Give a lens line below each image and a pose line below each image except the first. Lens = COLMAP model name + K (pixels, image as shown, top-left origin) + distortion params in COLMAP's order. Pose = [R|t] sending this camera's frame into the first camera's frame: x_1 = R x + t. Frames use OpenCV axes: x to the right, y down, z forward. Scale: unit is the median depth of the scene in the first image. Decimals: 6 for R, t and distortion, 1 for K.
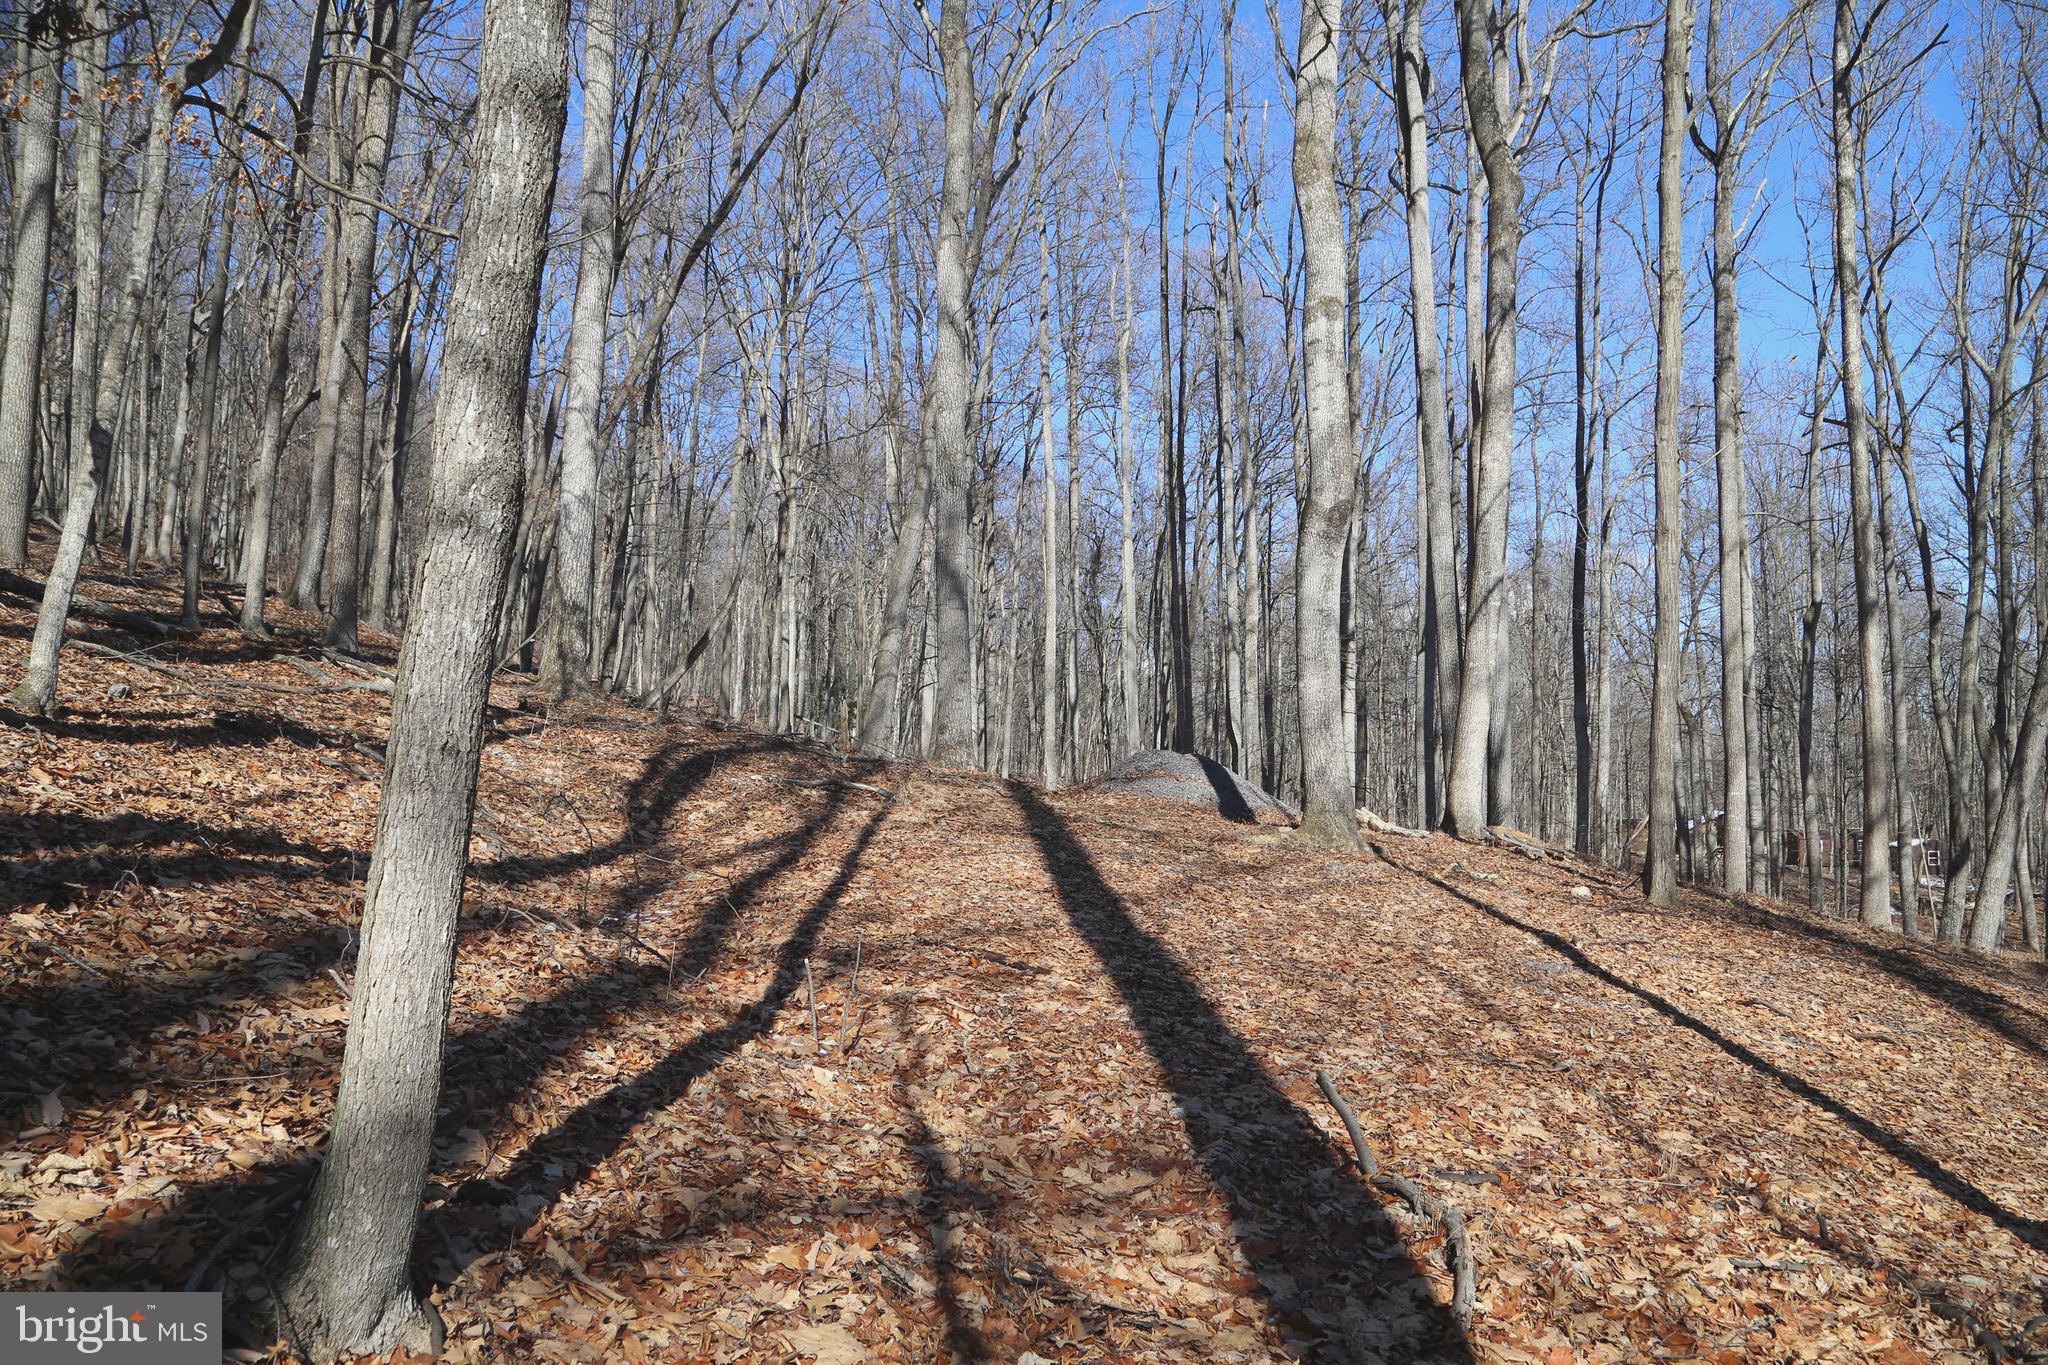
lens RADIAL K [[1362.9, 0, 1016.8], [0, 1362.9, 690.0], [0, 0, 1]] dist [-0.113725, 0.059307]
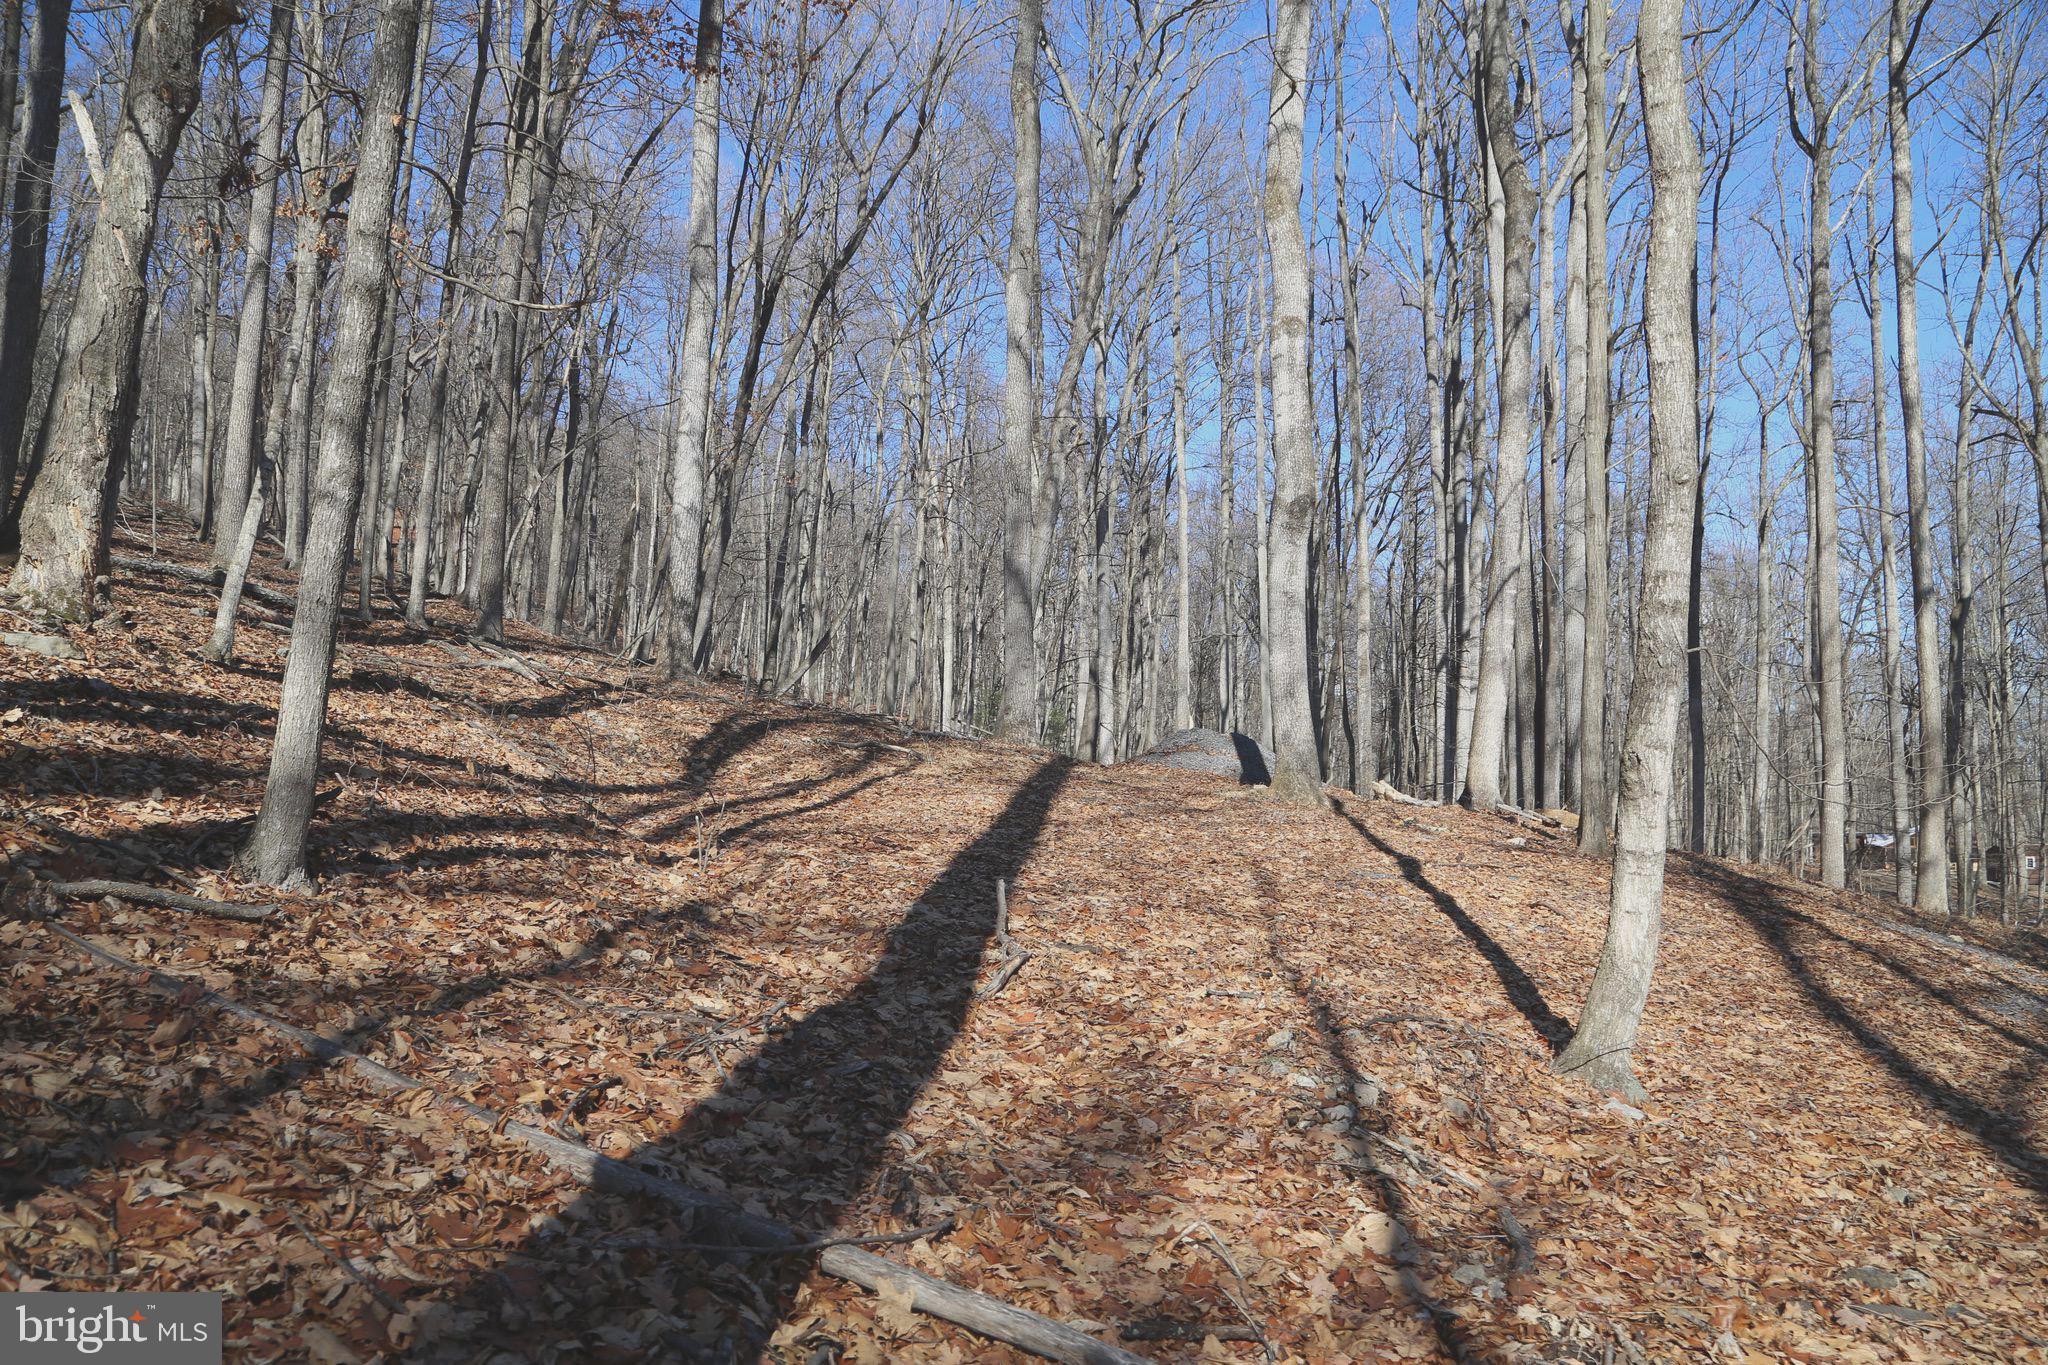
lens RADIAL K [[1362.9, 0, 1016.8], [0, 1362.9, 690.0], [0, 0, 1]] dist [-0.113725, 0.059307]
pose [[0.990085, -0.001334, -0.140465, 0.121247], [-0.000089, 0.999949, -0.010119, 0.025619], [0.140471, 0.010032, 0.990034, -0.116458]]
